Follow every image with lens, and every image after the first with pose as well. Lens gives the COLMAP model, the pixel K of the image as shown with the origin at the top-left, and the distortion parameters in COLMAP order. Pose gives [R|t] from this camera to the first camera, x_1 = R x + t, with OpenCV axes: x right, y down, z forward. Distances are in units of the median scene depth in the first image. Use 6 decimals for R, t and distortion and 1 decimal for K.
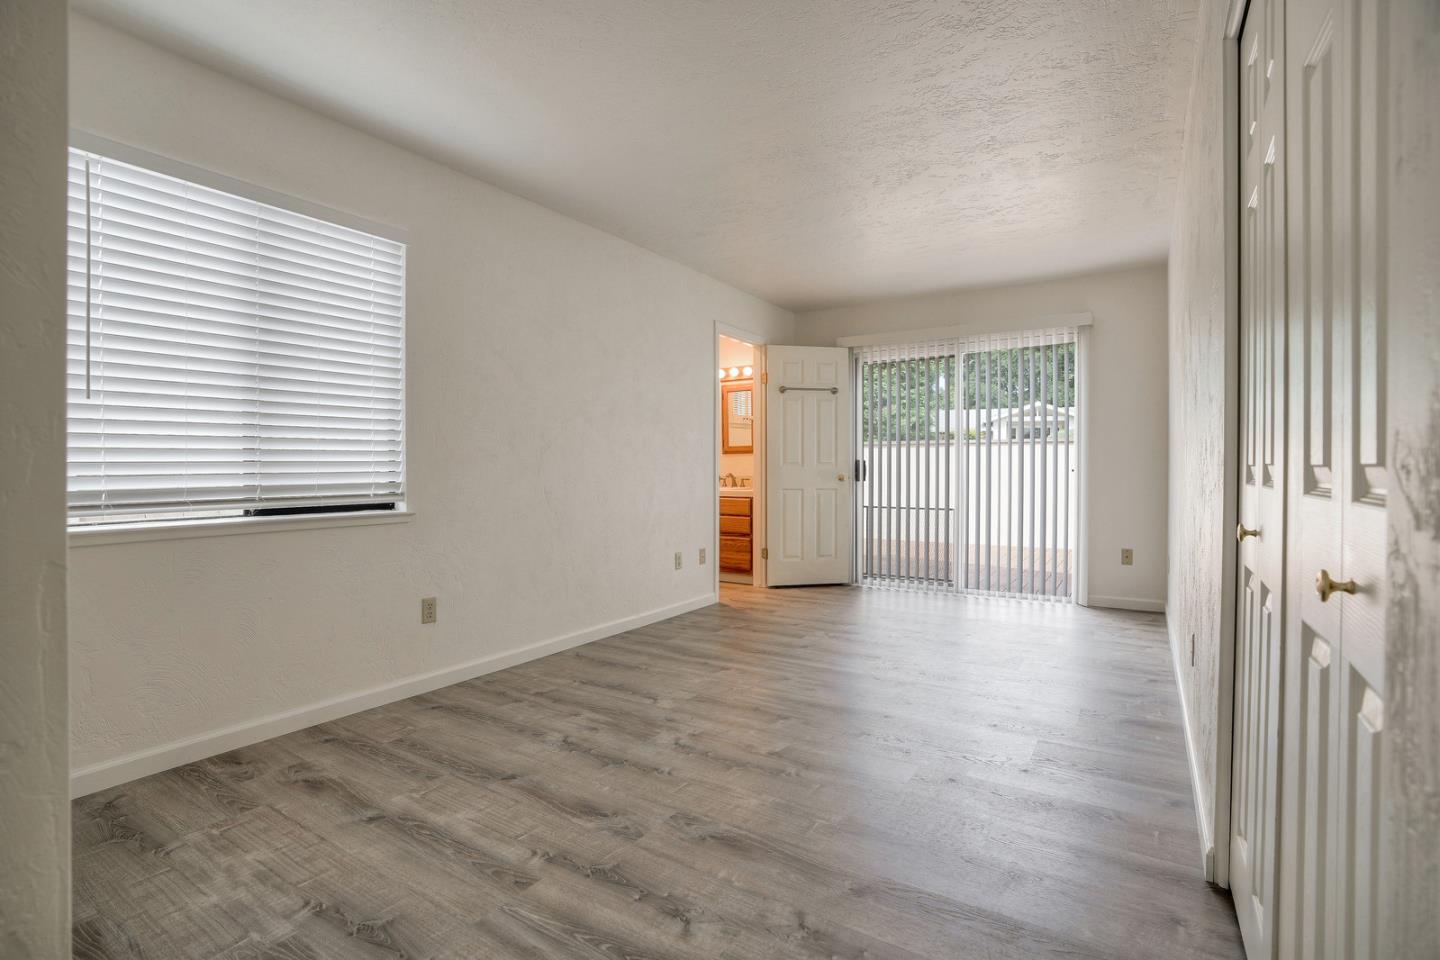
lens RADIAL K [[654.4, 0, 721.9], [0, 654.4, 473.9], [0, 0, 1]] dist [-0.011401, 0.013796]
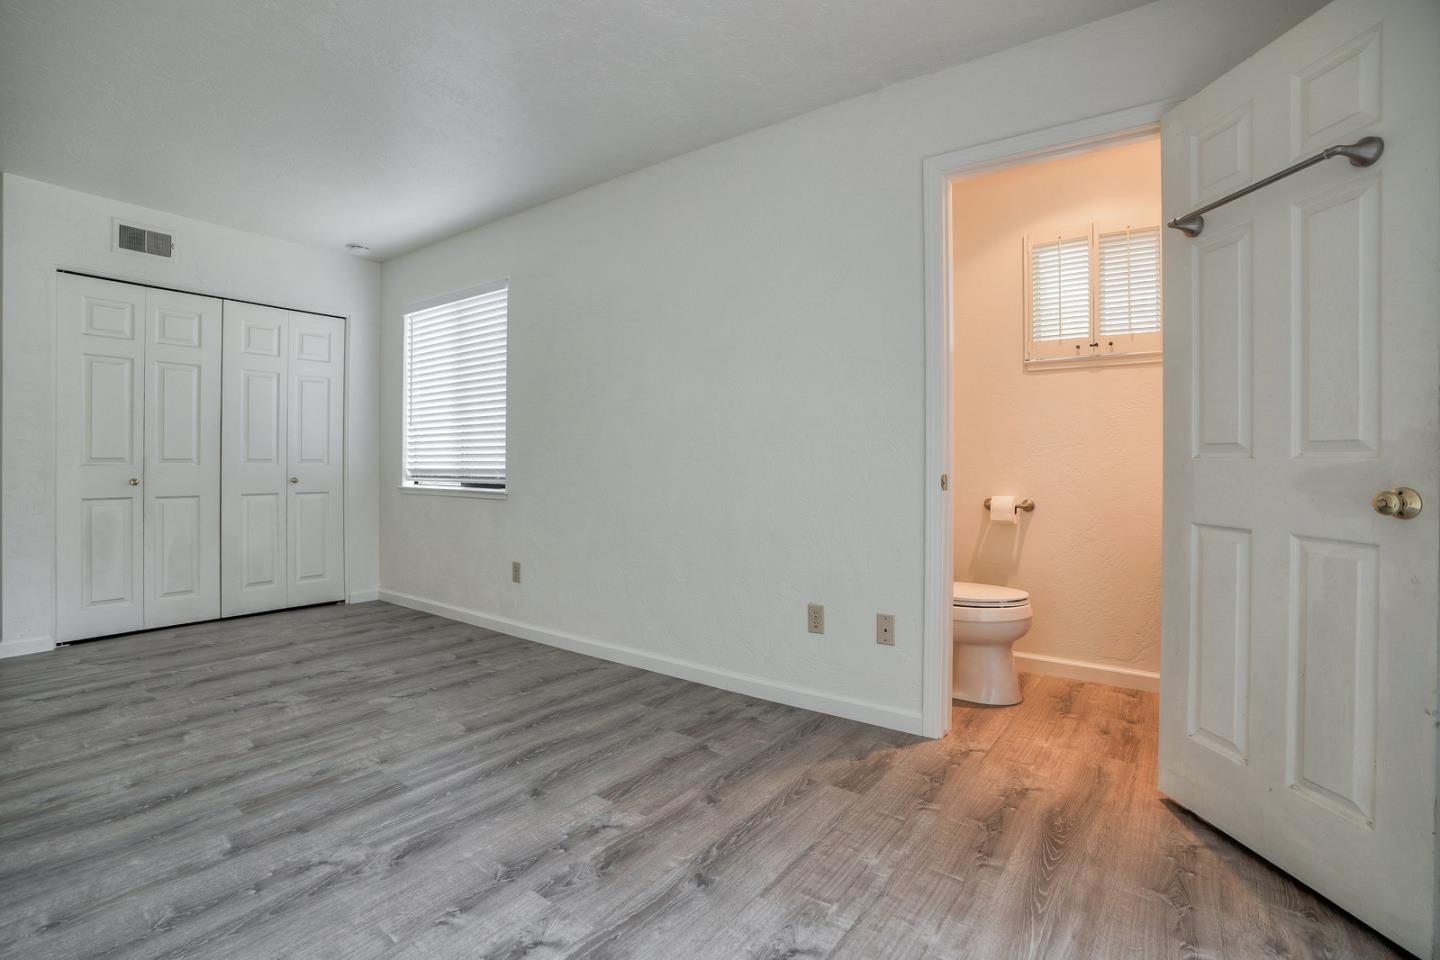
lens RADIAL K [[680.3, 0, 720.0], [0, 680.3, 480.0], [0, 0, 1]] dist [-0.012577, 0.000333]
pose [[-0.071696, 0.011703, -0.997358, 0.837617], [-0.020023, 0.999713, 0.013170, 0.008720], [0.997226, 0.020914, -0.071441, 1.518424]]
